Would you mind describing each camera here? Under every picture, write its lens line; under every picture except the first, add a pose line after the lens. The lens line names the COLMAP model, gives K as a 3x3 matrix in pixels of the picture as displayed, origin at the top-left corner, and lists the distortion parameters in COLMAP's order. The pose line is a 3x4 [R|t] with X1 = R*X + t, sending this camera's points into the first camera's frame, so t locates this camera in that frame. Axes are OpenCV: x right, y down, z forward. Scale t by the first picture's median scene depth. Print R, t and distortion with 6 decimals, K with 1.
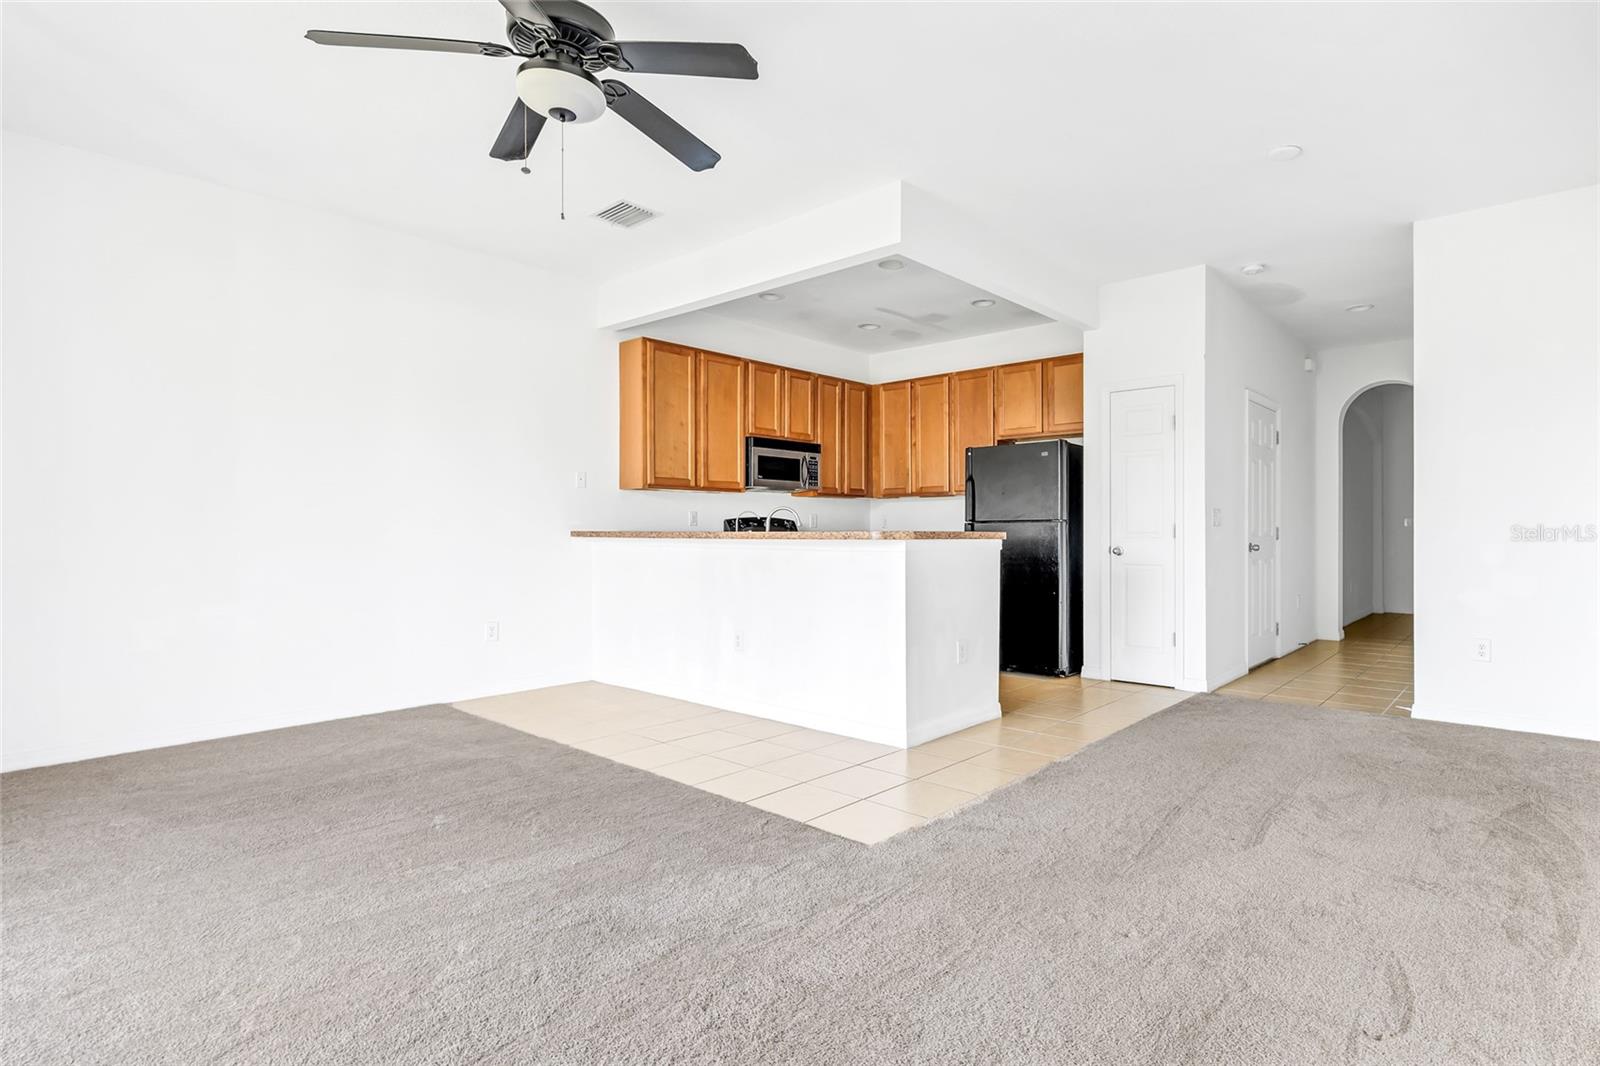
lens RADIAL K [[762.0, 0, 806.5], [0, 762.0, 531.6], [0, 0, 1]] dist [-0.005483, 0.001900]
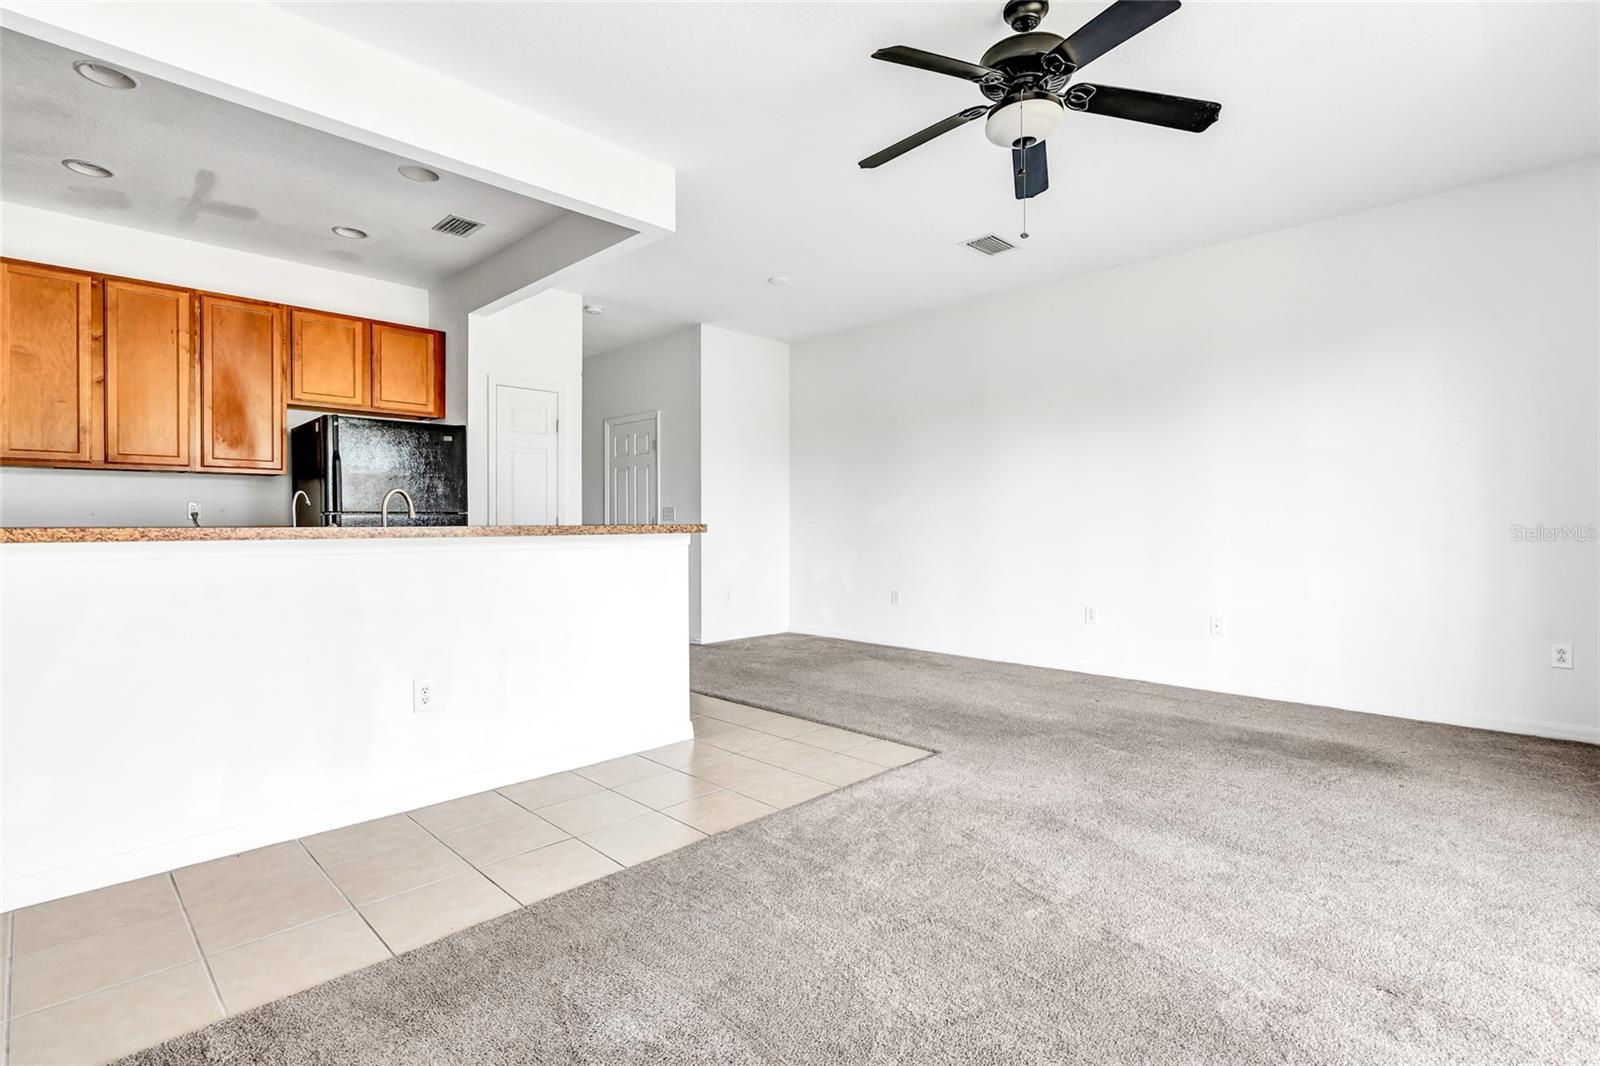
lens RADIAL K [[834.9, 0, 798.7], [0, 834.9, 530.2], [0, 0, 1]] dist [0.001135, 0.000180]
pose [[0.039908, -0.008723, 0.999165, -0.668983], [0.003416, 0.999957, 0.008594, -0.001486], [-0.999198, 0.003070, 0.039936, 0.558932]]
